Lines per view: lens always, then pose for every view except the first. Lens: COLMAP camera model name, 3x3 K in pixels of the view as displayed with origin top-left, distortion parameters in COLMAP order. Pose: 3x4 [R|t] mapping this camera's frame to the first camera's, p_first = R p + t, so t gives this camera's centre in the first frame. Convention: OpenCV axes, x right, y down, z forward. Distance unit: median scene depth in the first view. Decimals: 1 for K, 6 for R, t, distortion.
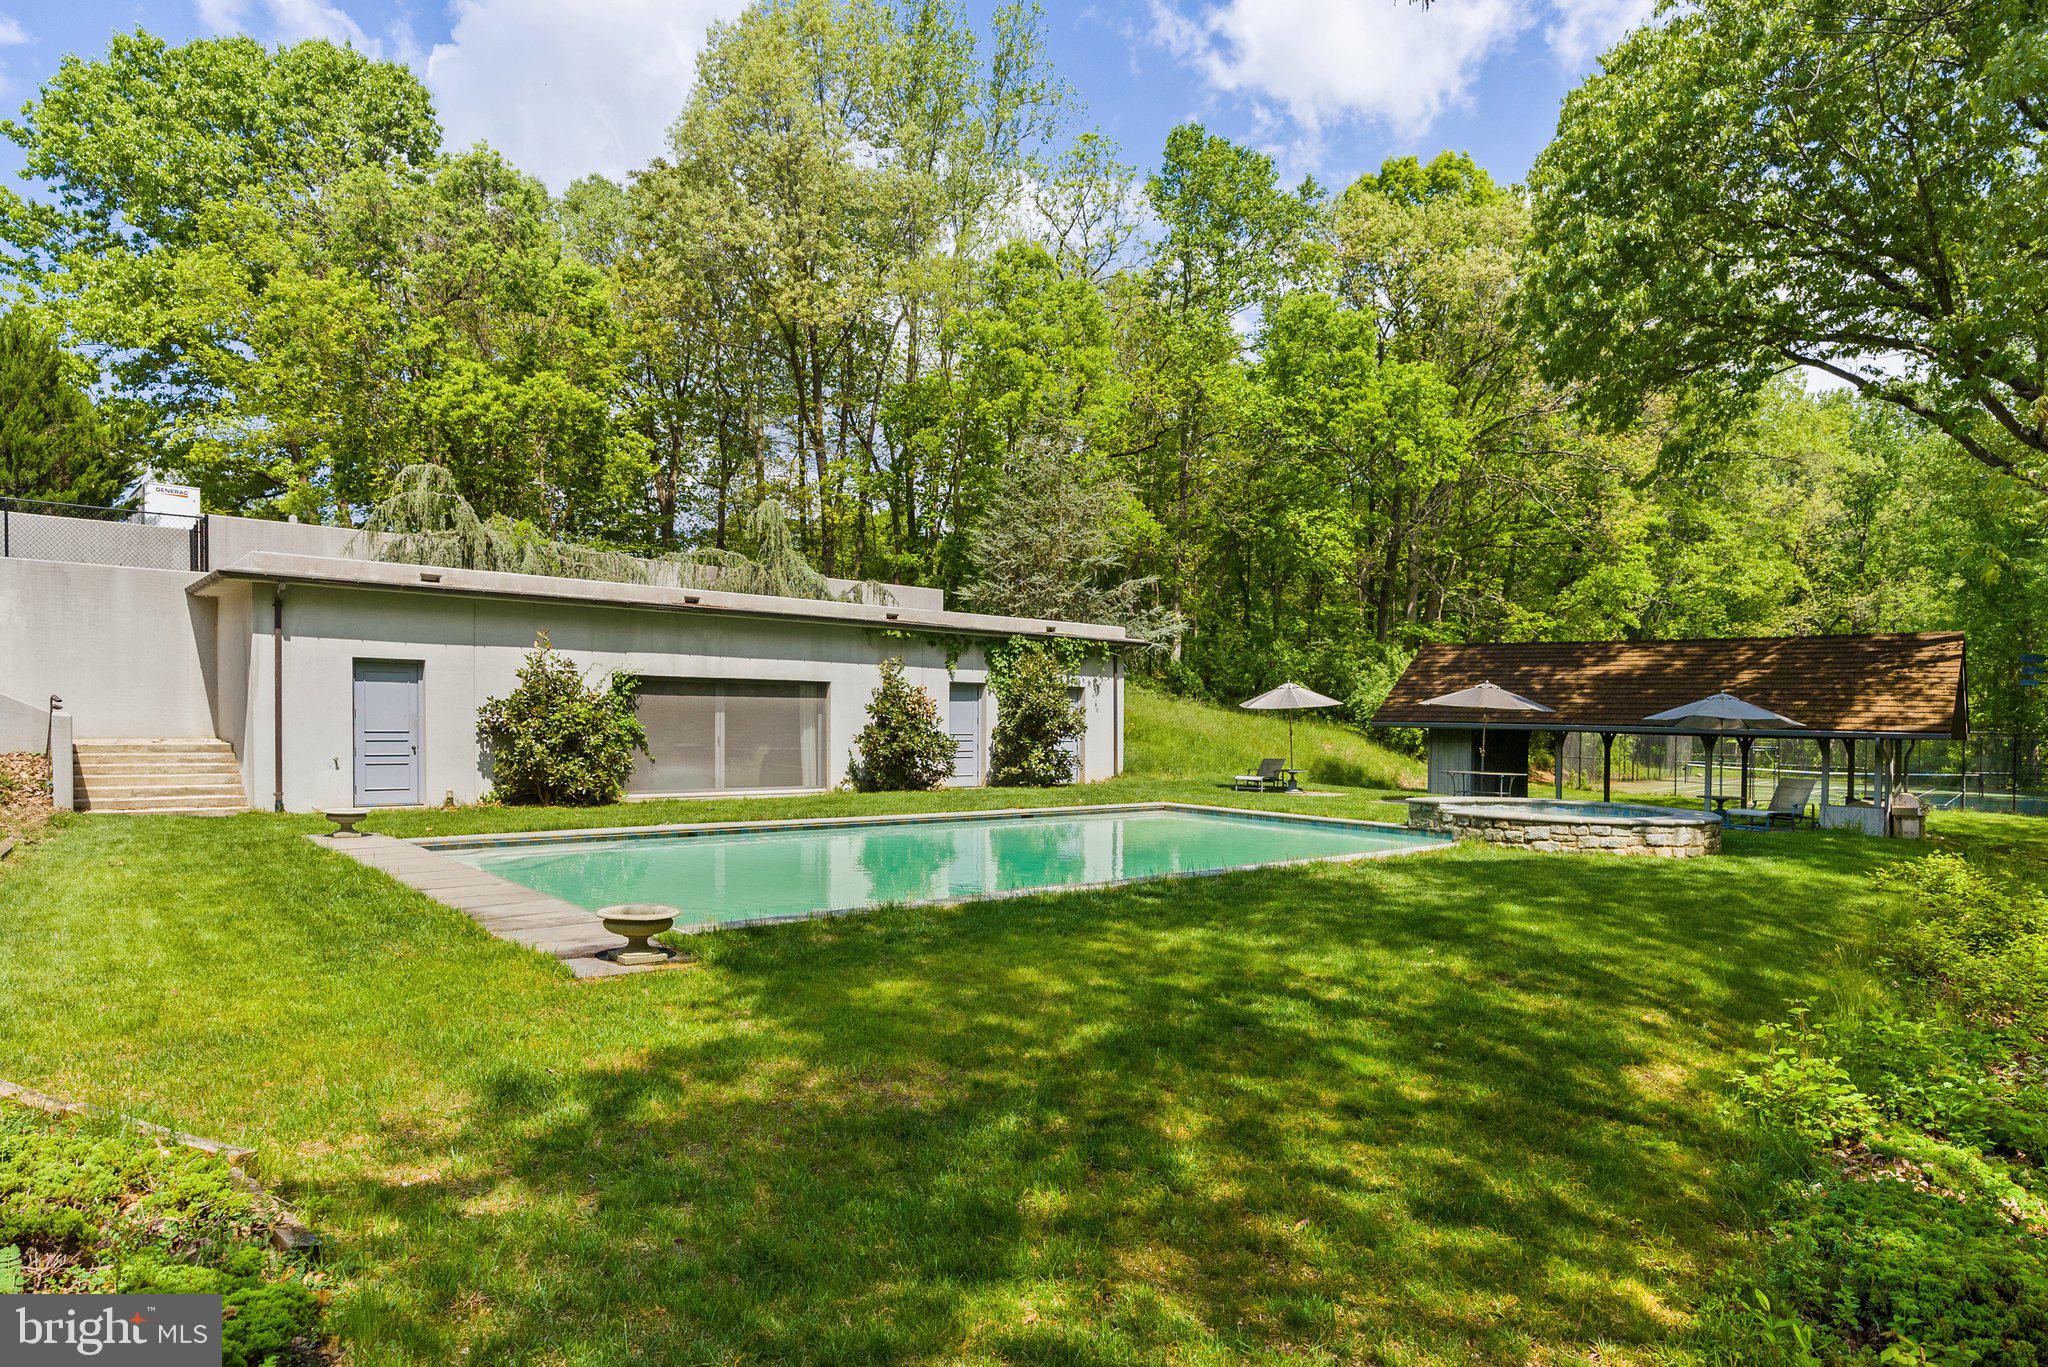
lens RADIAL K [[1184.0, 0, 1023.2], [0, 1184.0, 691.4], [0, 0, 1]] dist [0.004589, 0.000583]
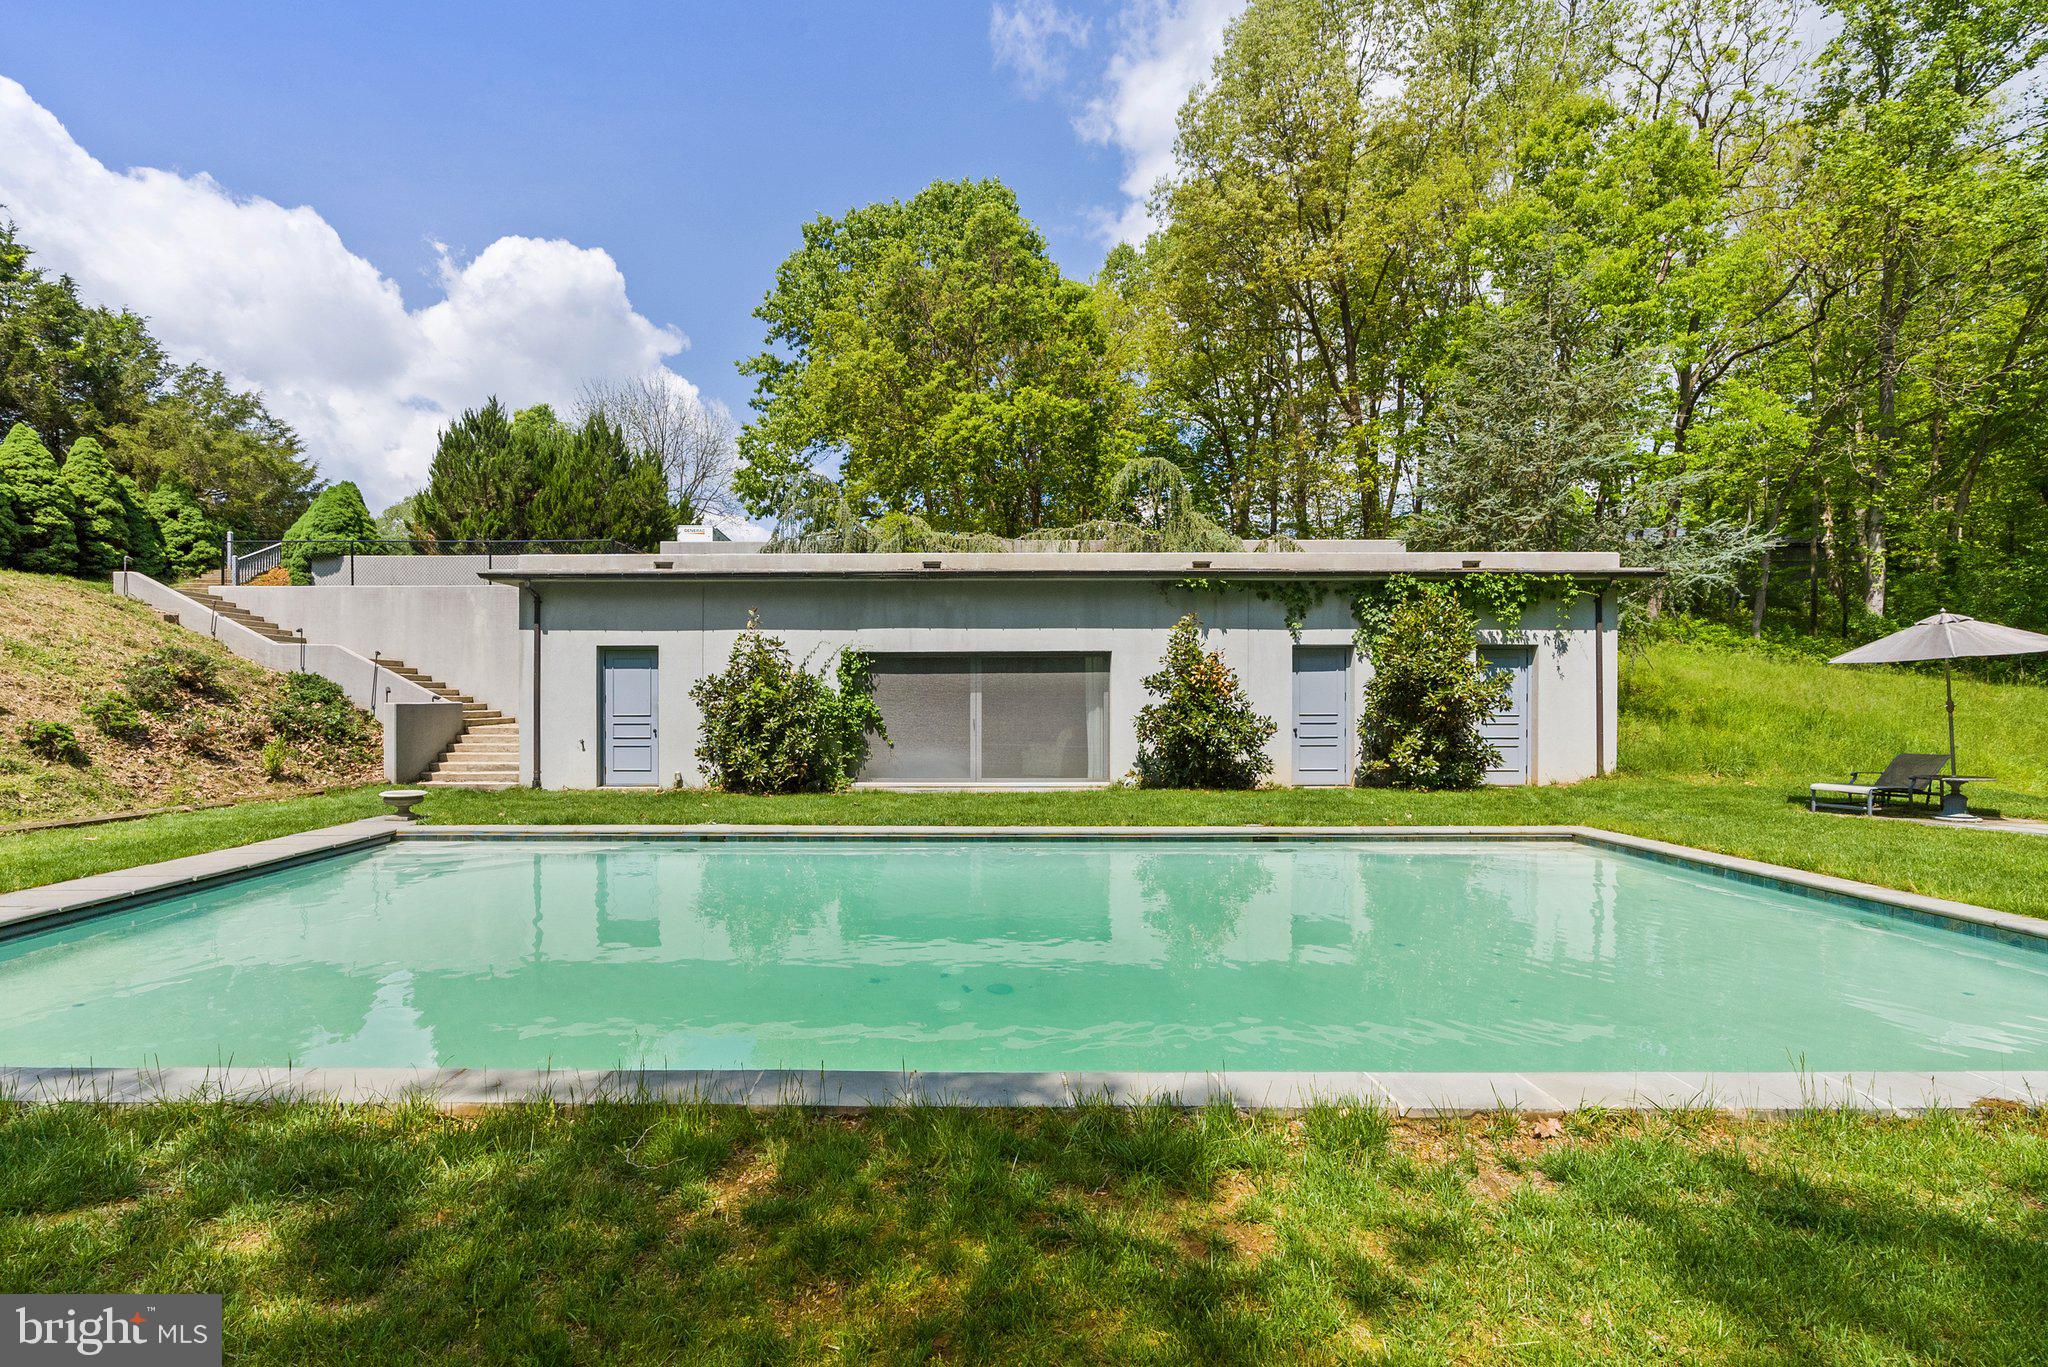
lens RADIAL K [[945.5, 0, 1021.4], [0, 945.5, 697.1], [0, 0, 1]] dist [-0.009308, 0.000994]
pose [[0.755424, -0.021821, -0.654872, 0.209187], [0.028125, 0.999604, -0.000864, 0.021342], [0.654632, -0.017766, 0.755739, 0.453337]]
